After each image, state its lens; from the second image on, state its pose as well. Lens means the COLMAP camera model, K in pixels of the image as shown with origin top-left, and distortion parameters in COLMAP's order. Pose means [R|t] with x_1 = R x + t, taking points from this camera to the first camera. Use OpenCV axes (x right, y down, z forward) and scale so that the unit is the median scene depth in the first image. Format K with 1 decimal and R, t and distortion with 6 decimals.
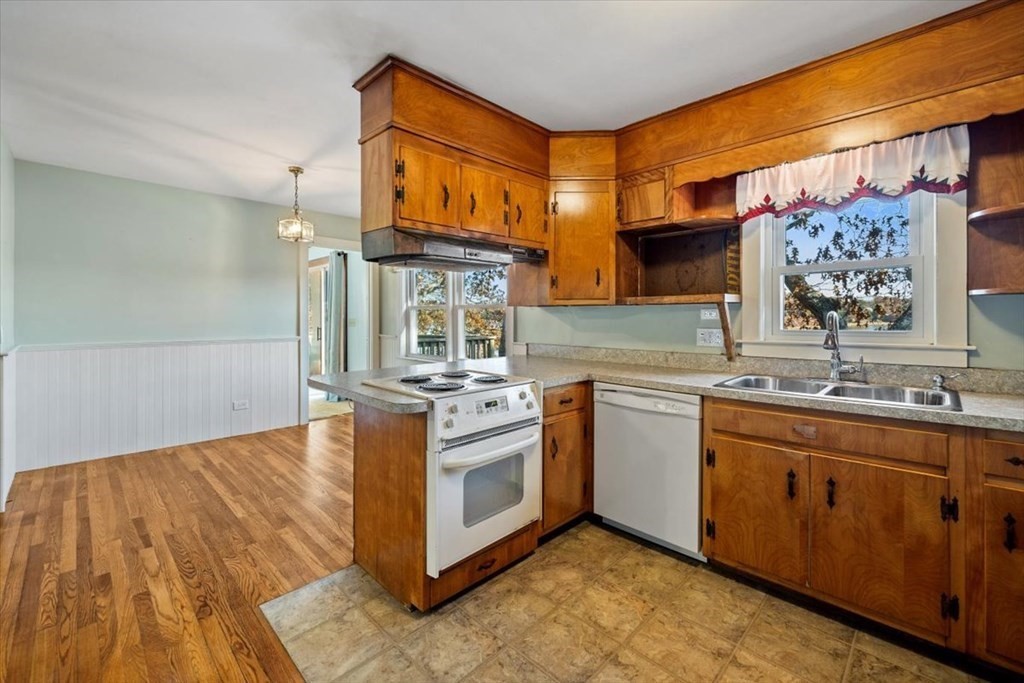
lens RADIAL K [[431.9, 0, 500.1], [0, 431.9, 315.4], [0, 0, 1]] dist [0.000490, 0.000025]
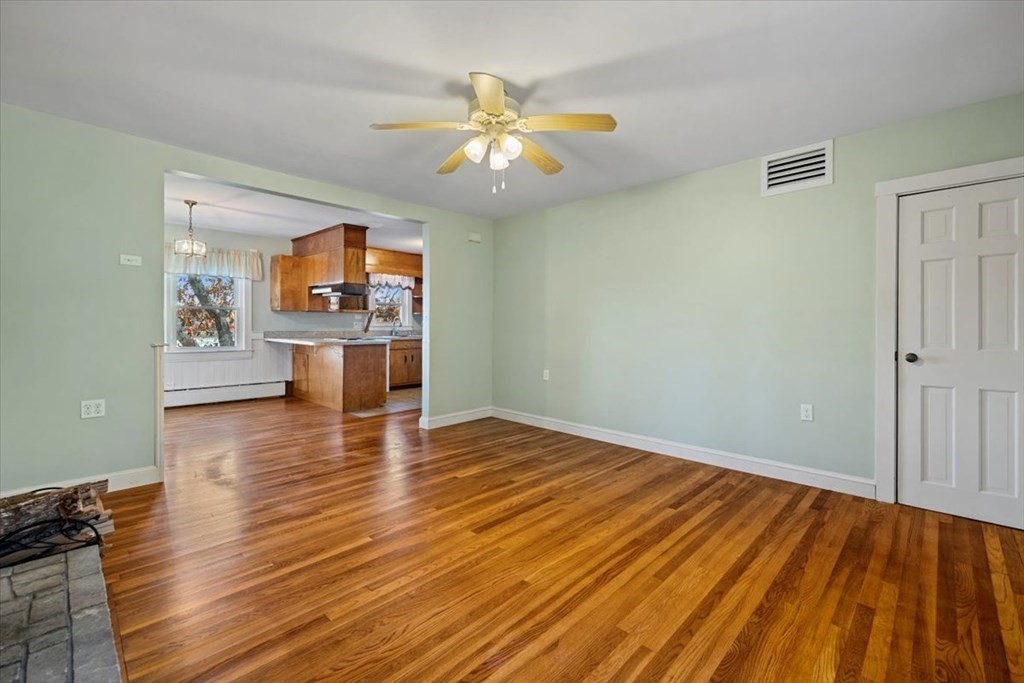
lens RADIAL K [[433.1, 0, 507.4], [0, 433.1, 332.7], [0, 0, 1]] dist [0.004232, 0.000156]
pose [[-0.022677, -0.022495, 0.999490, -2.344037], [-0.010859, 0.999693, 0.022253, 0.028624], [-0.999684, -0.010349, -0.022914, 0.086967]]
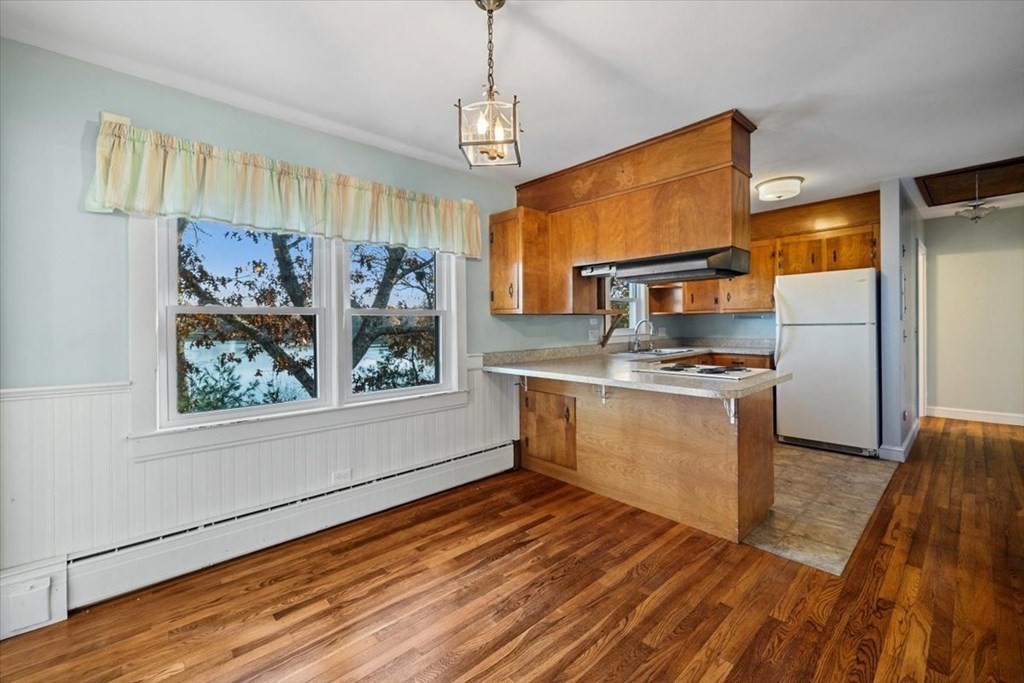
lens RADIAL K [[421.2, 0, 509.1], [0, 421.2, 328.3], [0, 0, 1]] dist [-0.002236, -0.000450]
pose [[0.037030, -0.015409, 0.999195, -1.160428], [0.010453, 0.999832, 0.015032, -0.003300], [-0.999259, 0.009888, 0.037185, 1.255526]]
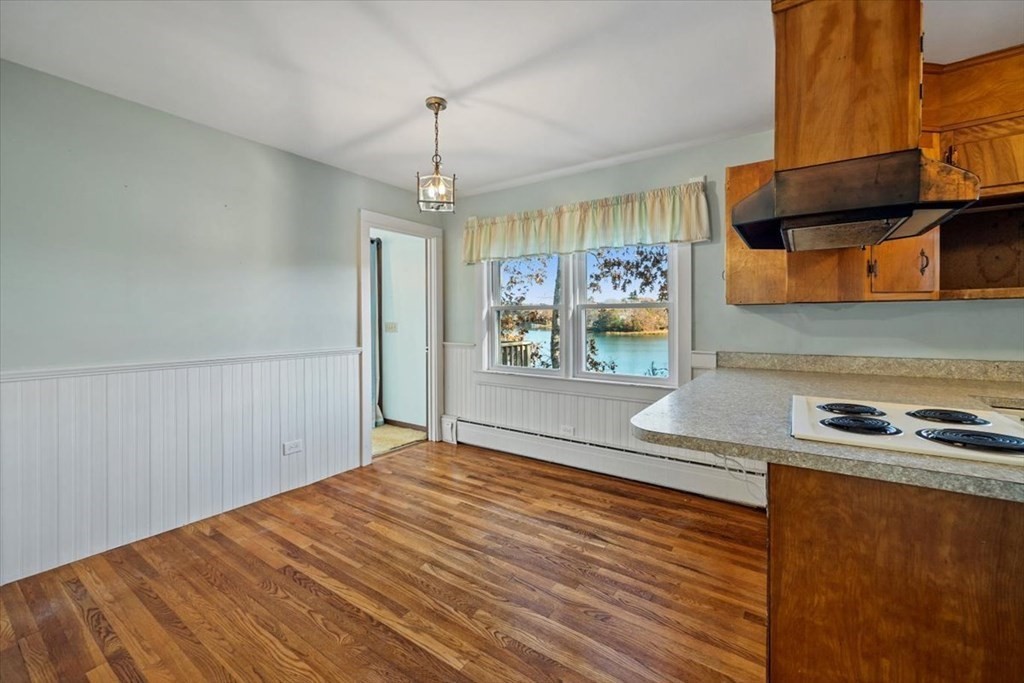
lens RADIAL K [[424.7, 0, 503.9], [0, 424.7, 322.3], [0, 0, 1]] dist [-0.001494, -0.000019]
pose [[0.984103, -0.013421, 0.177092, -0.628442], [0.011195, 0.999845, 0.013563, -0.005094], [-0.177247, -0.011365, 0.984101, 0.425603]]
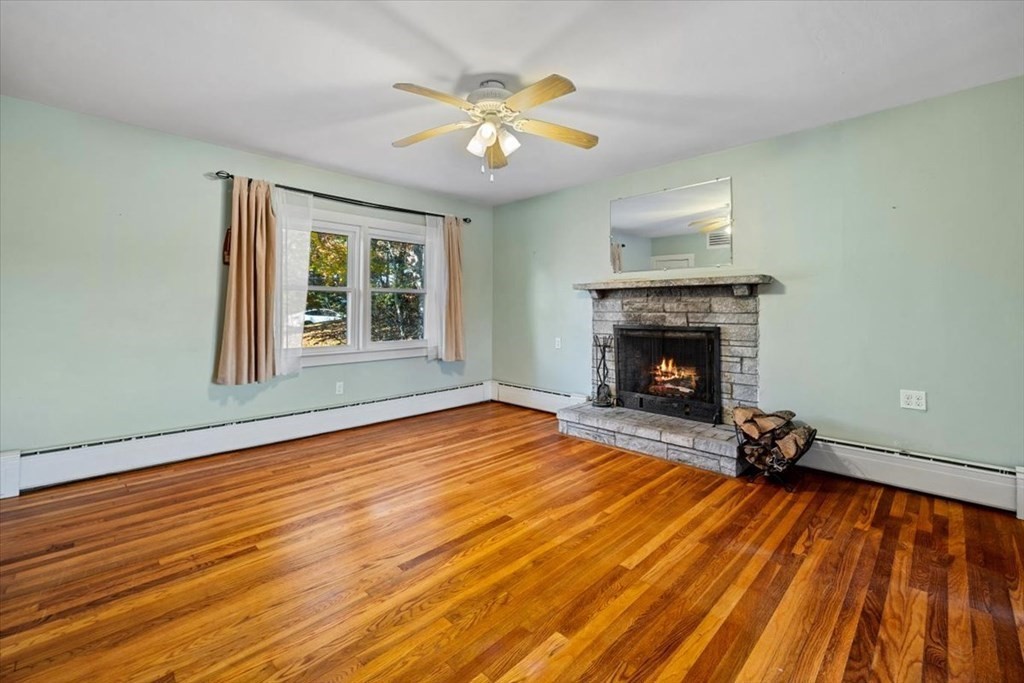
lens RADIAL K [[431.9, 0, 500.1], [0, 431.9, 315.4], [0, 0, 1]] dist [0.000490, 0.000025]
pose [[-0.000364, 0.001543, -0.999999, -0.594582], [0.000214, 0.999999, 0.001543, 0.042532], [1.000000, -0.000213, -0.000365, 0.112243]]
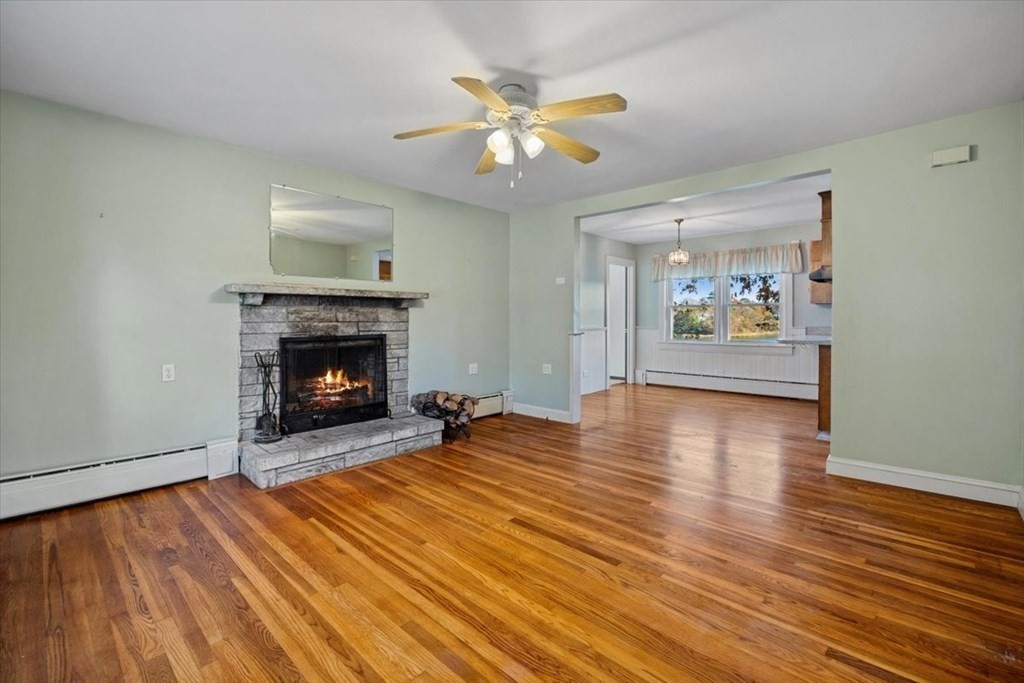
lens RADIAL K [[443.3, 0, 508.6], [0, 443.3, 325.7], [0, 0, 1]] dist [-0.009671, -0.000235]
pose [[0.999112, -0.011238, 0.040618, -1.512952], [0.010568, 0.999805, 0.016684, 0.028858], [-0.040797, -0.016240, 0.999035, -0.797903]]
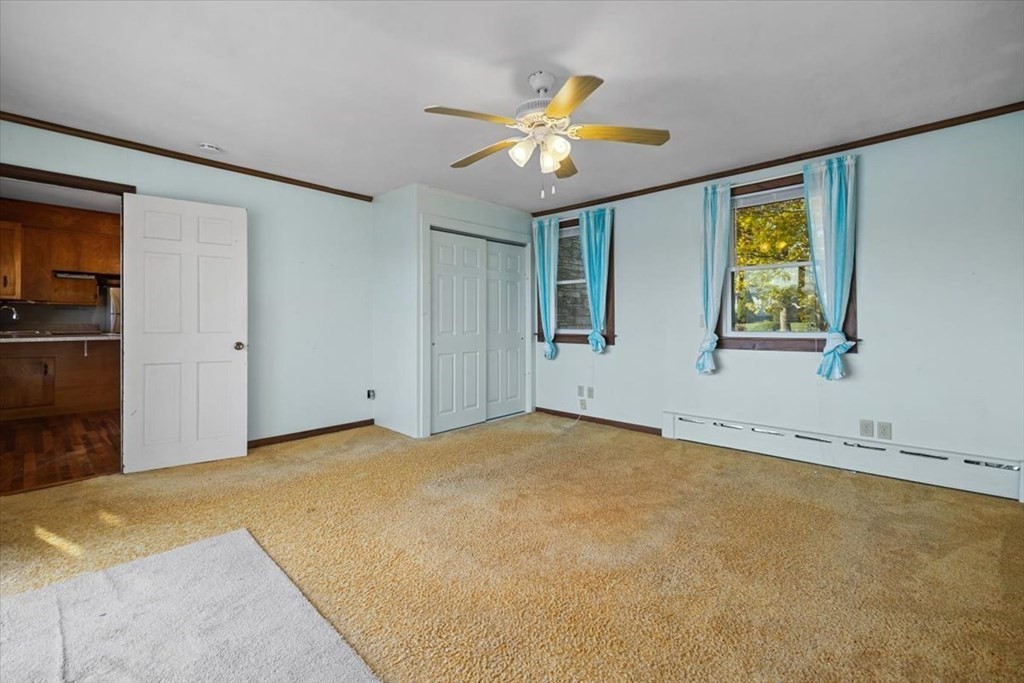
lens RADIAL K [[424.7, 0, 508.1], [0, 424.7, 321.0], [0, 0, 1]] dist [-0.001187, -0.000177]
pose [[-0.996973, -0.010973, -0.076972, -1.759883], [-0.011328, 0.999927, 0.004166, 0.030060], [0.076920, 0.005025, -0.997025, 3.070766]]
